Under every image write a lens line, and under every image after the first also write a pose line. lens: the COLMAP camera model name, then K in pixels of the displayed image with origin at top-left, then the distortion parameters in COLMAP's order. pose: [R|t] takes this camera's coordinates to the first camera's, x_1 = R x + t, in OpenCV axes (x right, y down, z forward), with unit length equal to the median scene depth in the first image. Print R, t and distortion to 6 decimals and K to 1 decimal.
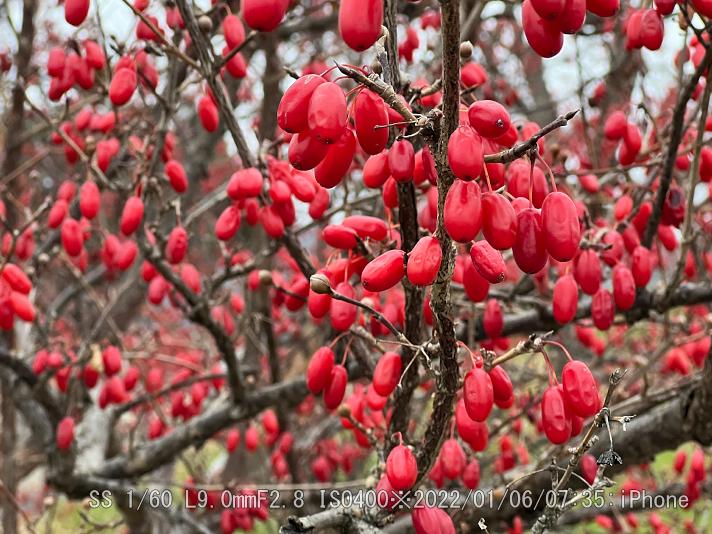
lens RADIAL K [[1631.7, 0, 358.6], [0, 1631.7, 264.6], [0, 0, 1]] dist [0.136108, 0.000000]
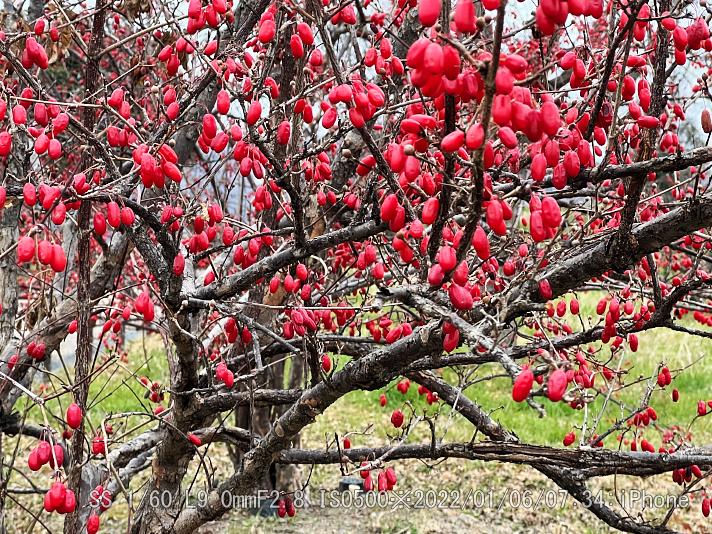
lens RADIAL K [[1631.7, 0, 353.0], [0, 1631.7, 268.5], [0, 0, 1]] dist [0.136108, 0.000000]
pose [[0.998912, 0.020959, 0.041667, -0.142000], [-0.023261, 0.998185, 0.055545, 0.038324], [-0.040427, -0.056454, 0.997586, -0.720188]]
